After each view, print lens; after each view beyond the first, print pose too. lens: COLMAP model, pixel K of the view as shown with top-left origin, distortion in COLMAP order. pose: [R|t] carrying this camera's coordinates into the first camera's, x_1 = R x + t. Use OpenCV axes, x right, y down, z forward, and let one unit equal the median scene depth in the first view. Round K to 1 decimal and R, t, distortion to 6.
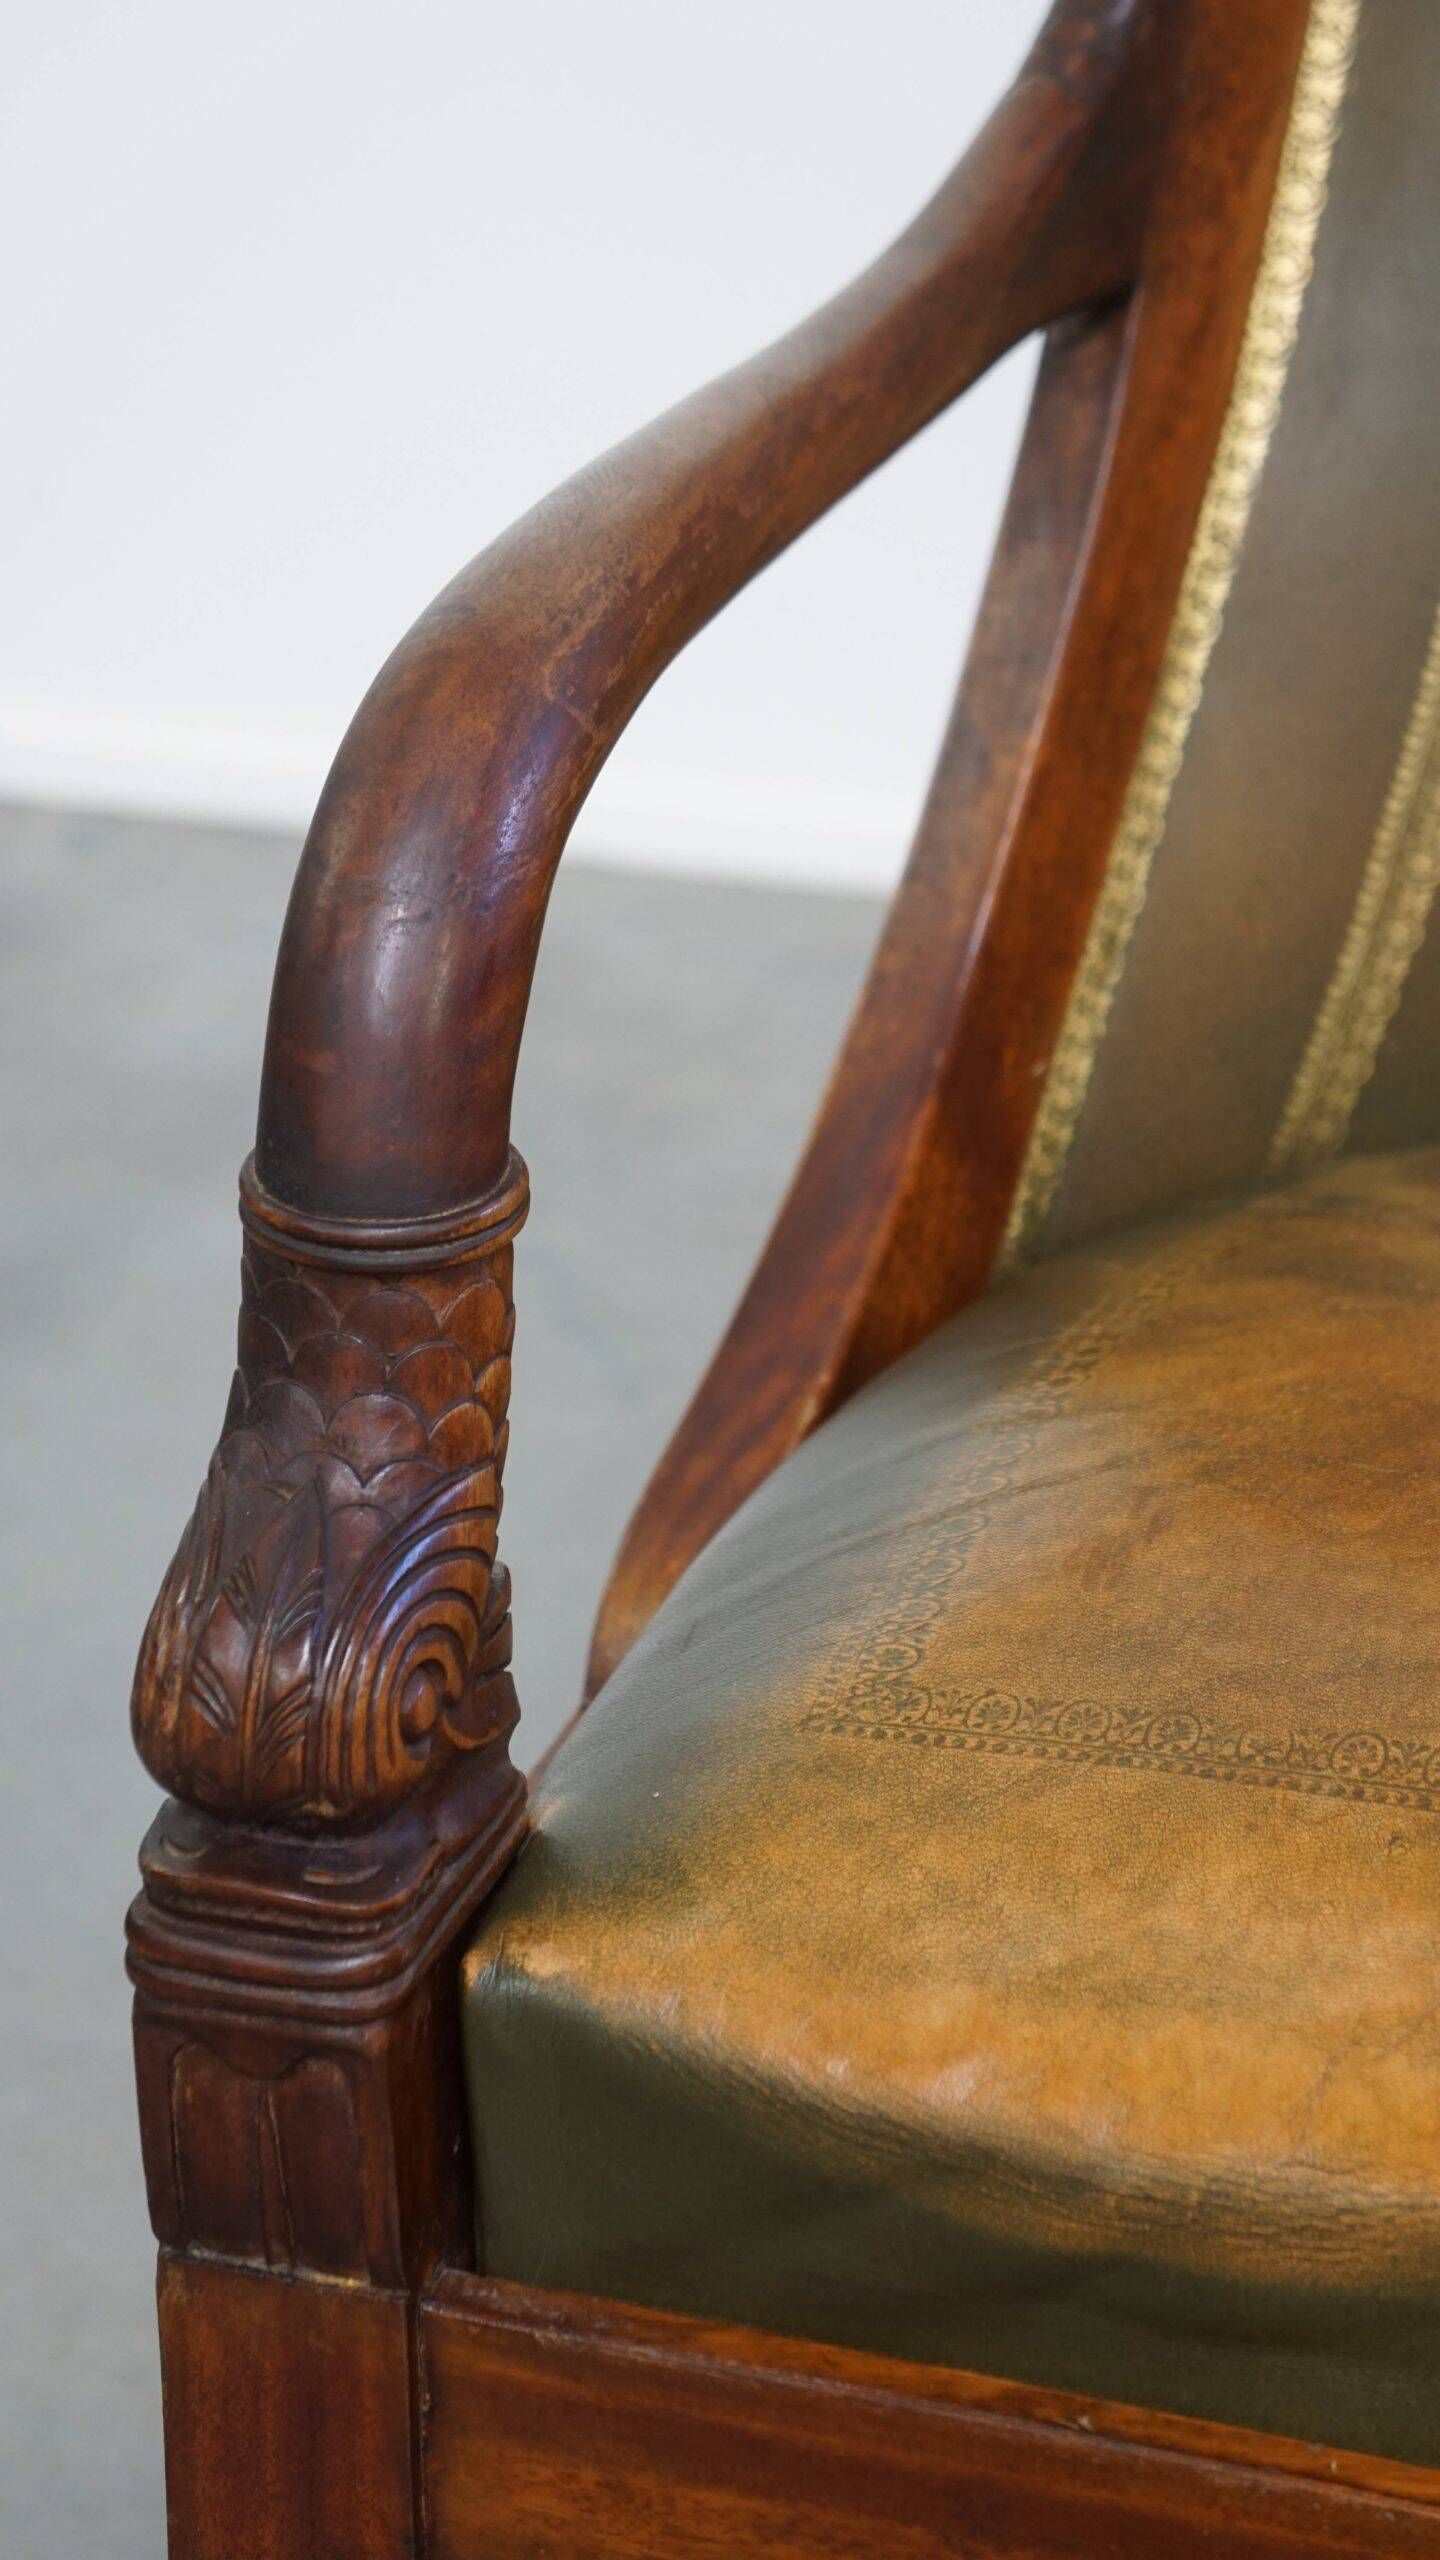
lens RADIAL K [[5734.0, 0, 720.0], [0, 5734.0, 1280.0], [0, 0, 1]] dist [0.341453, -0.003630]
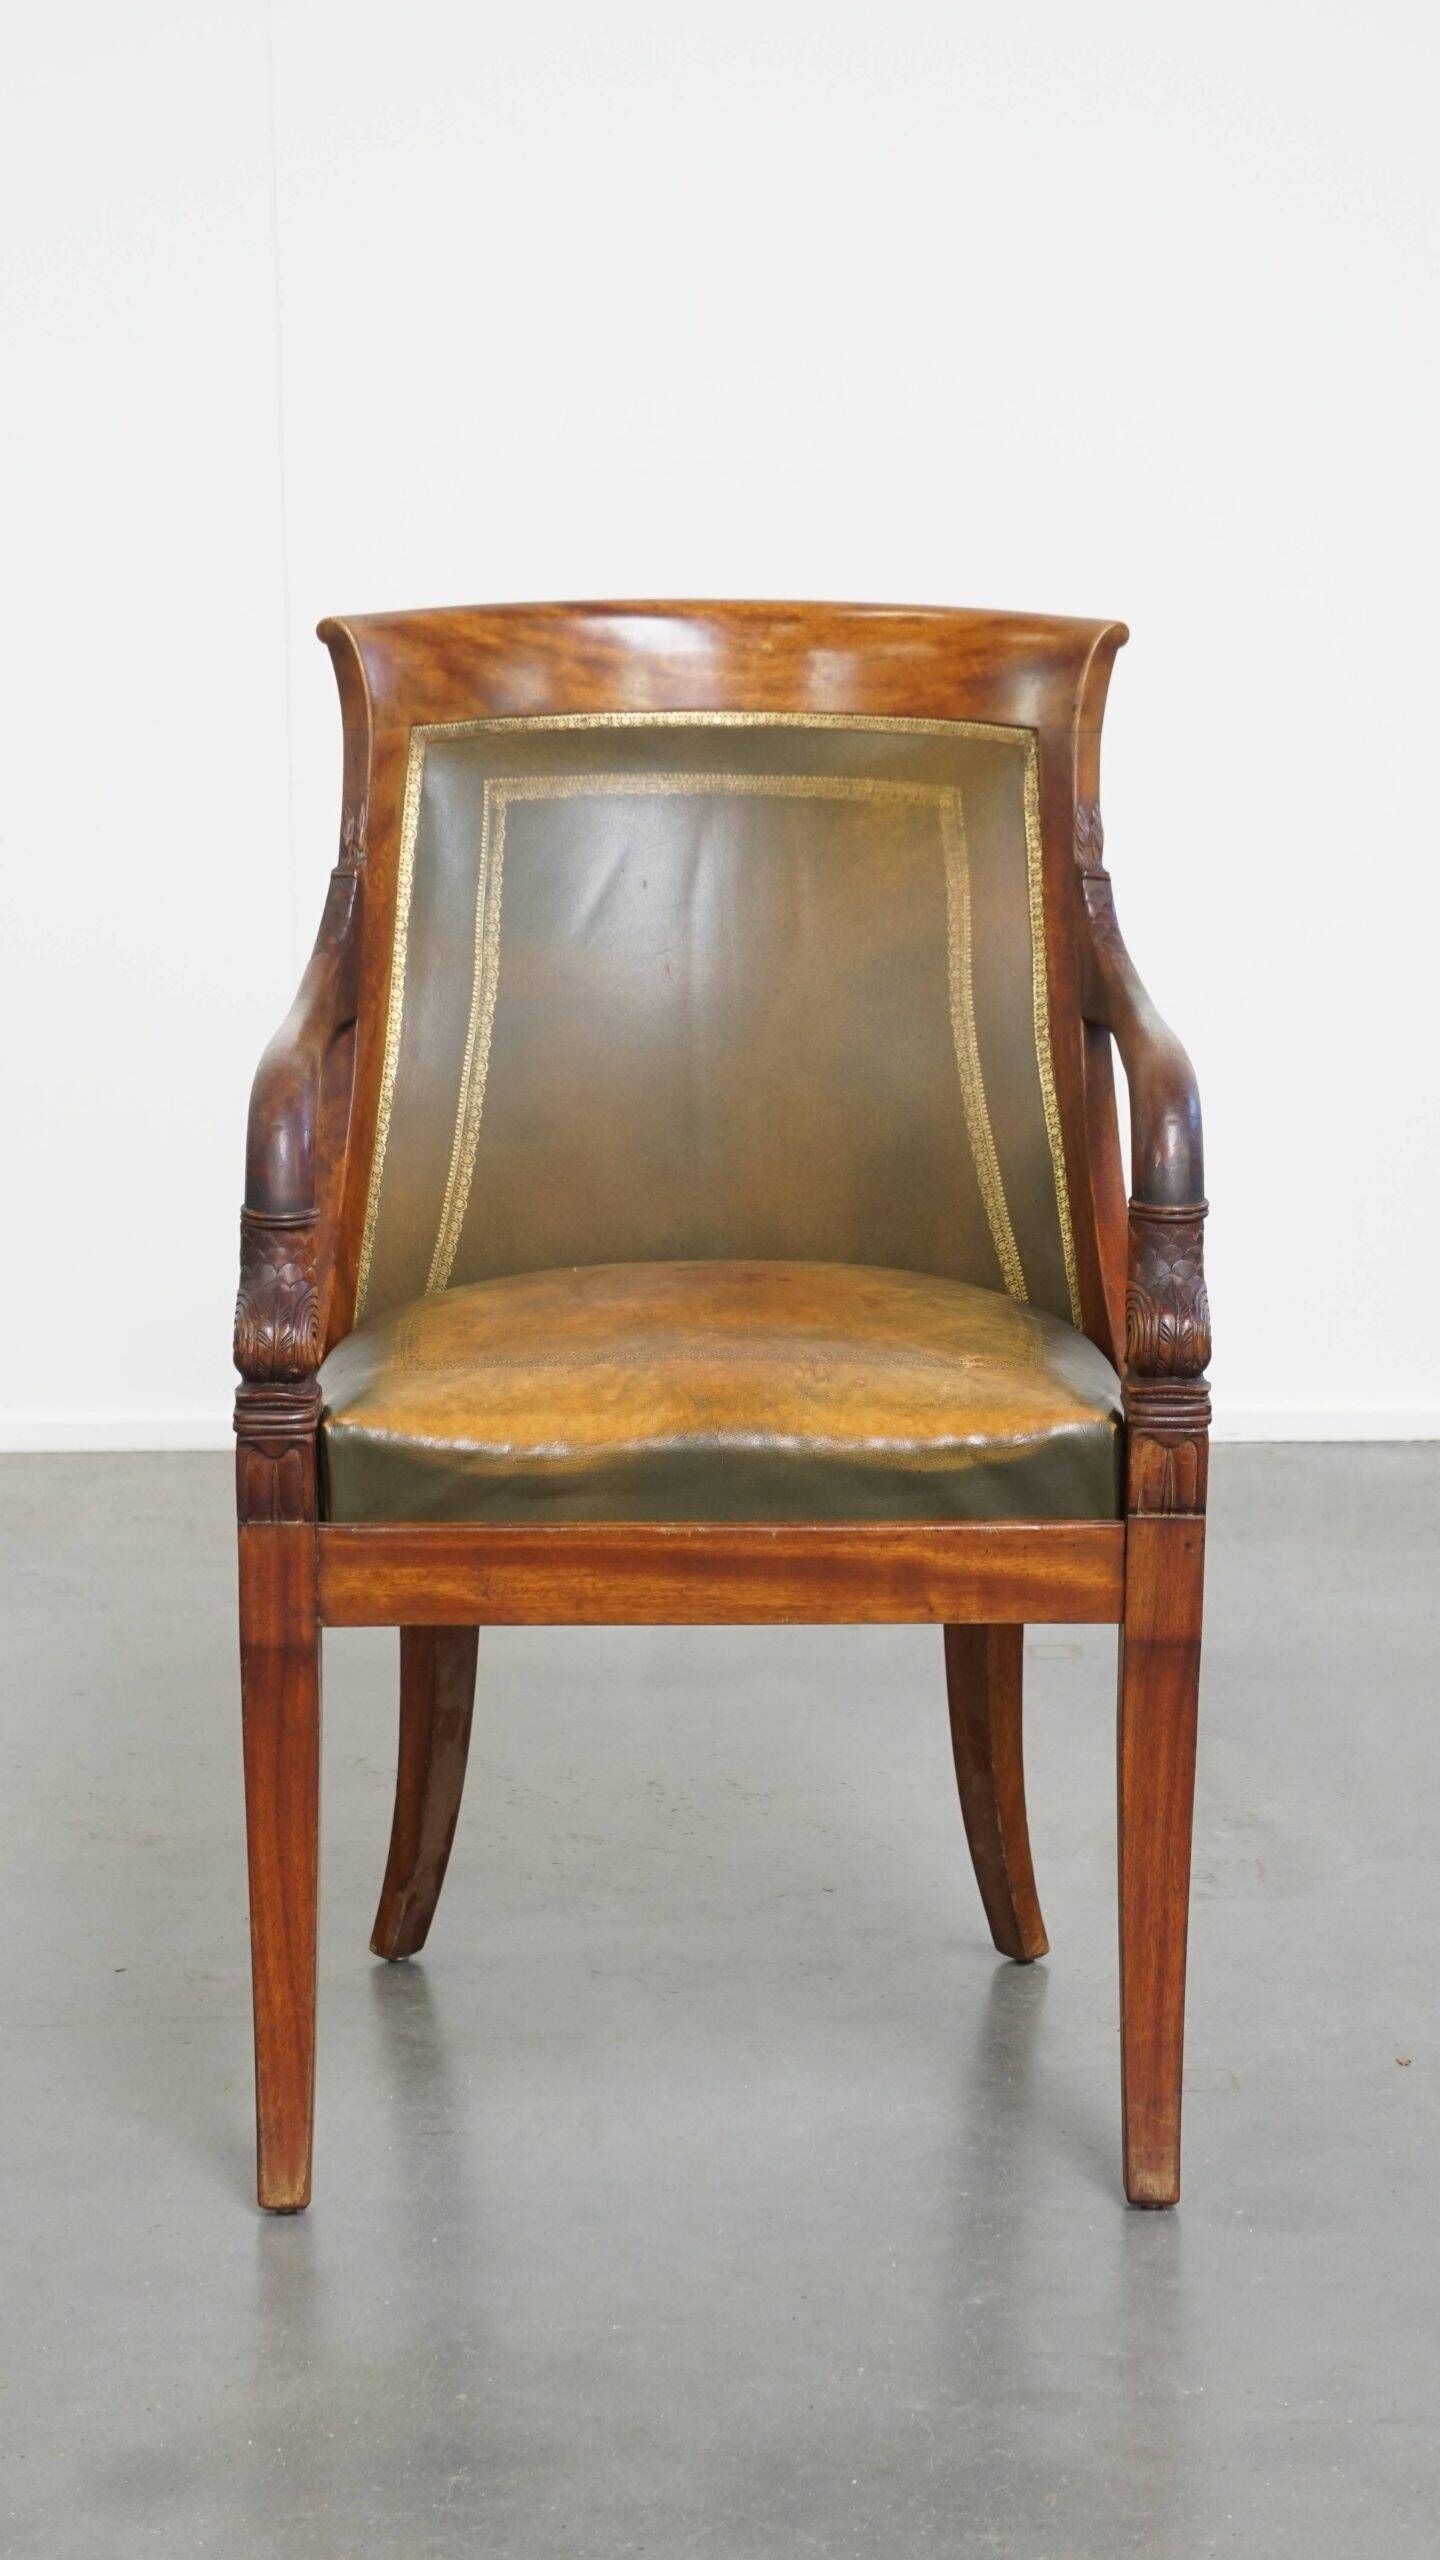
lens RADIAL K [[5309.0, 0, 720.0], [0, 5309.0, 1280.0], [0, 0, 1]] dist [0.290479, 0.361964]
pose [[0.941927, -0.059915, 0.330430, -0.868246], [0.132026, 0.970793, -0.200326, 0.700812], [-0.308776, 0.232318, 0.922326, -2.065899]]
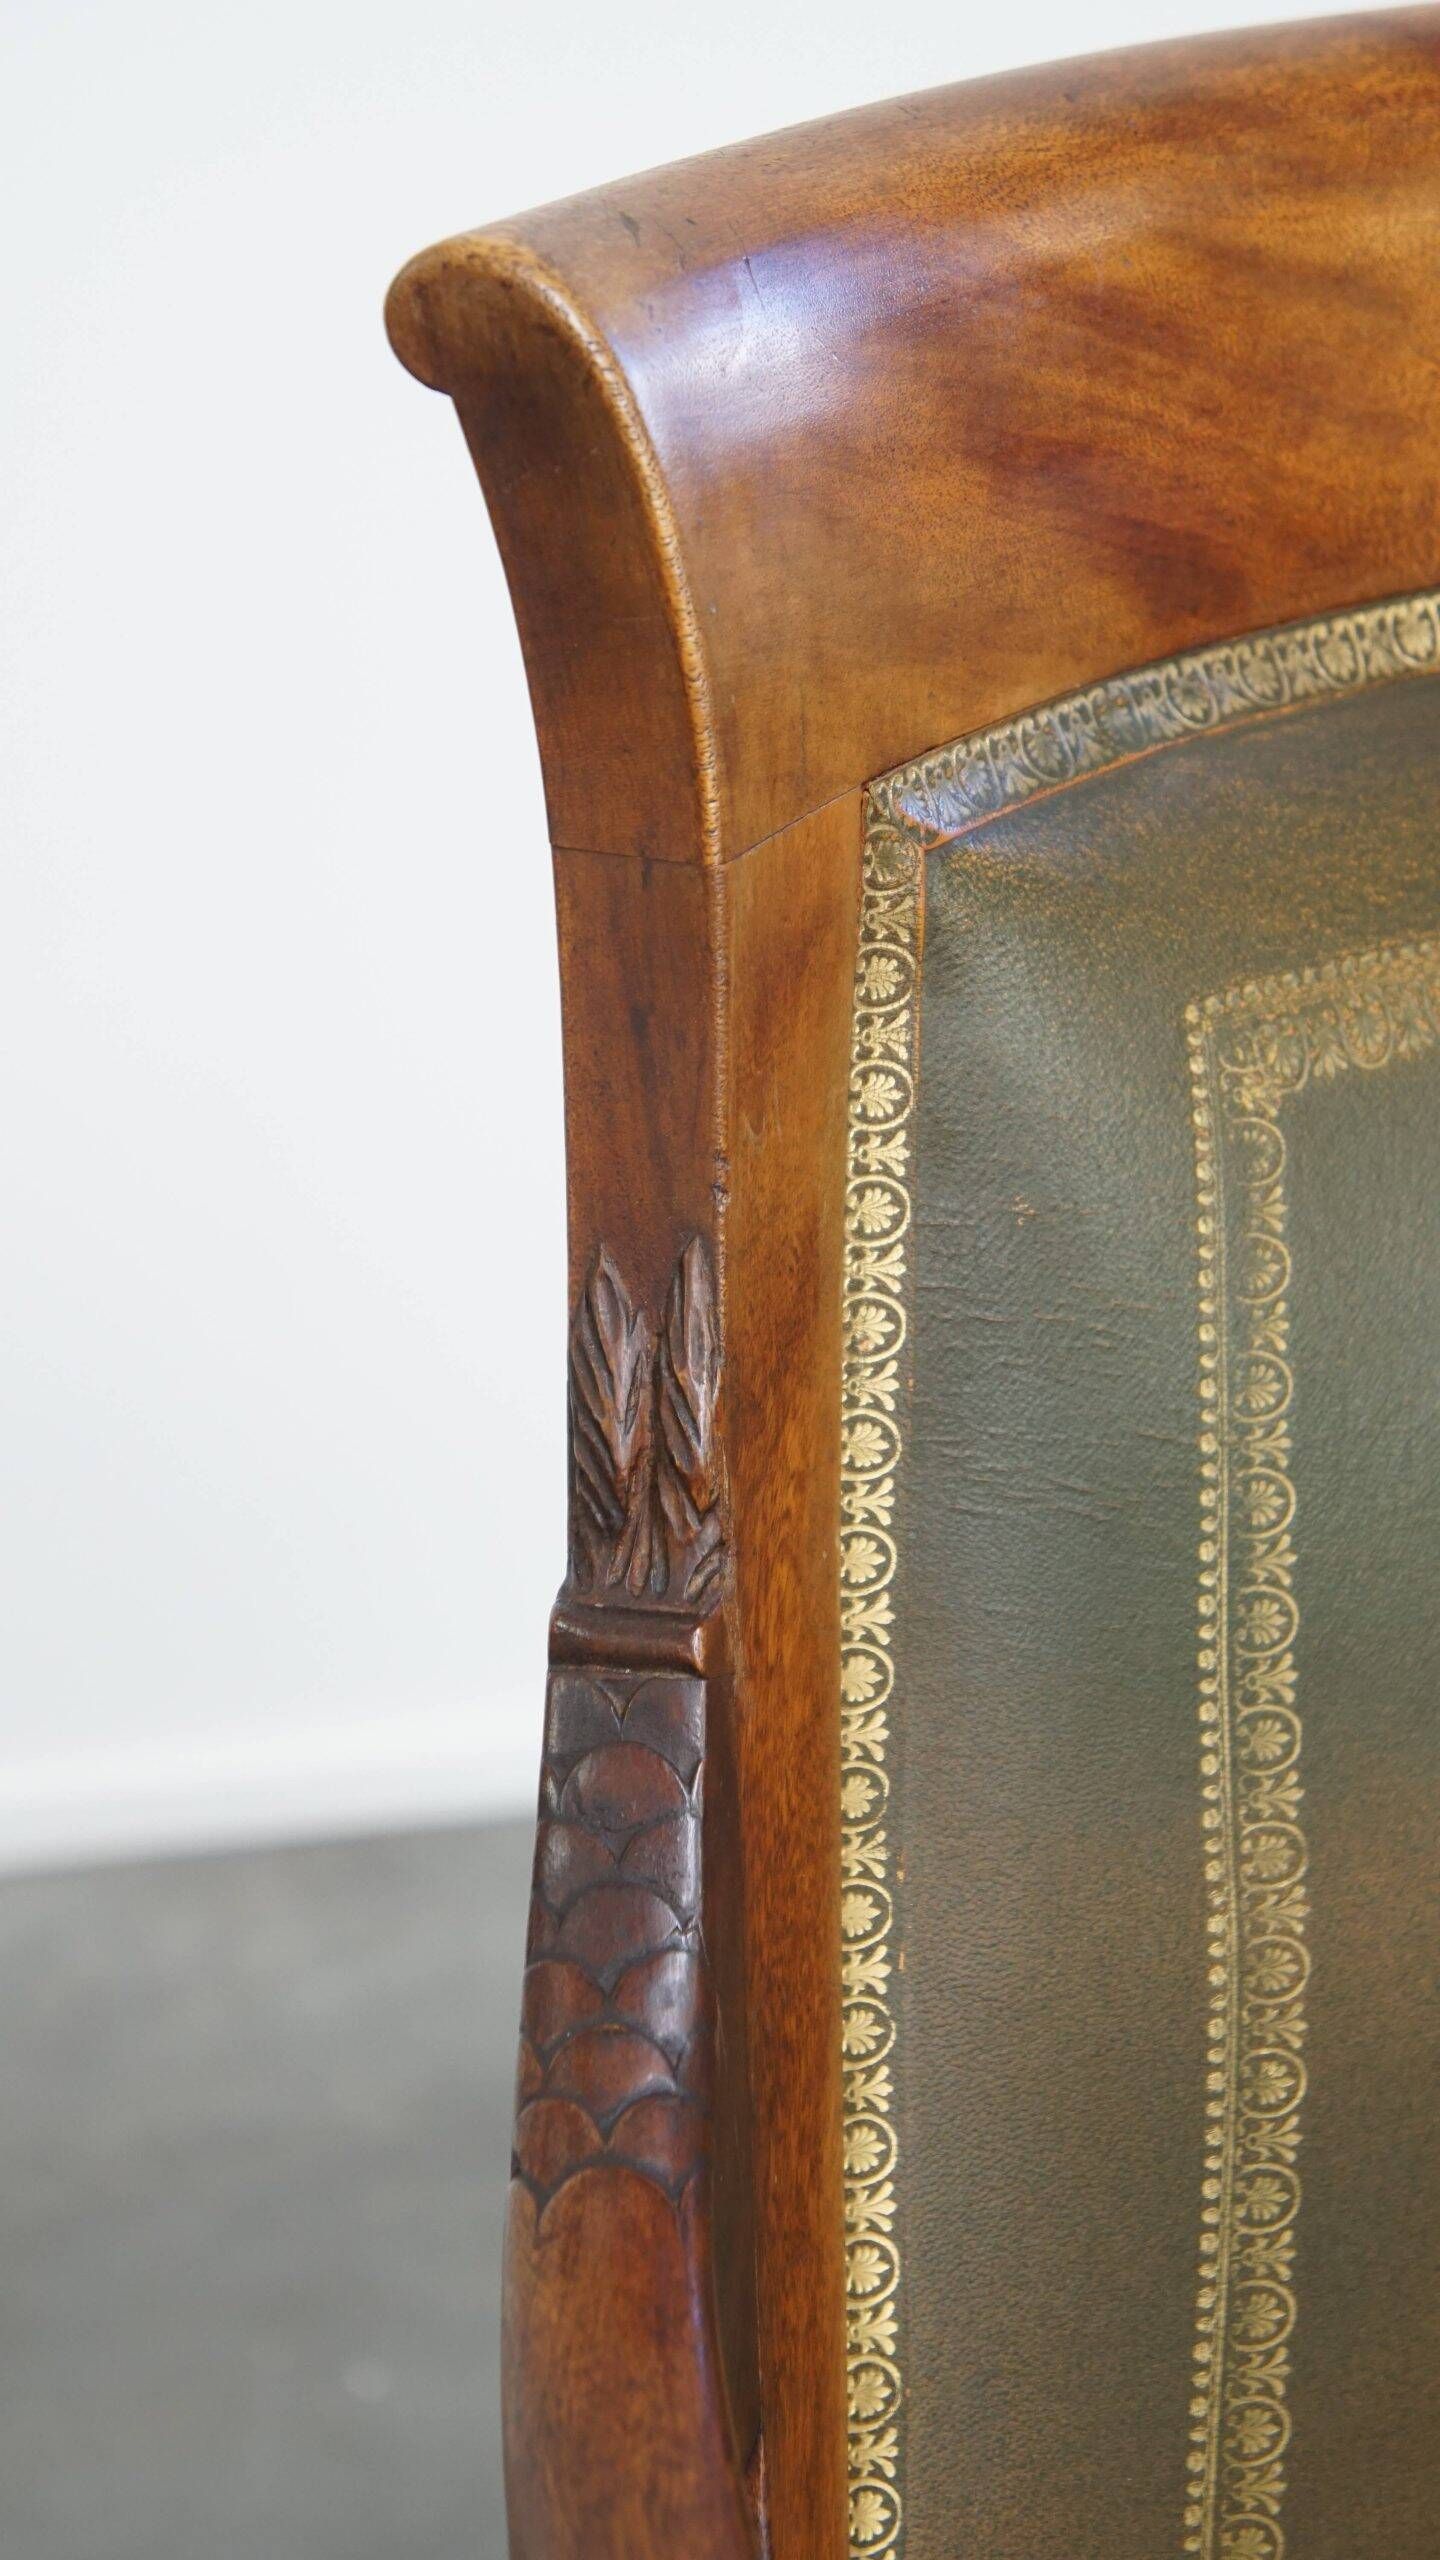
lens RADIAL K [[5159.0, 0, 780.4], [0, 5159.0, 1279.4], [0, 0, 1]] dist [0.272407, 0.463815]
pose [[0.848274, -0.187915, 0.495095, -0.206049], [0.201003, 0.979211, 0.027273, -0.374161], [-0.489928, 0.076381, 0.868411, 0.668645]]
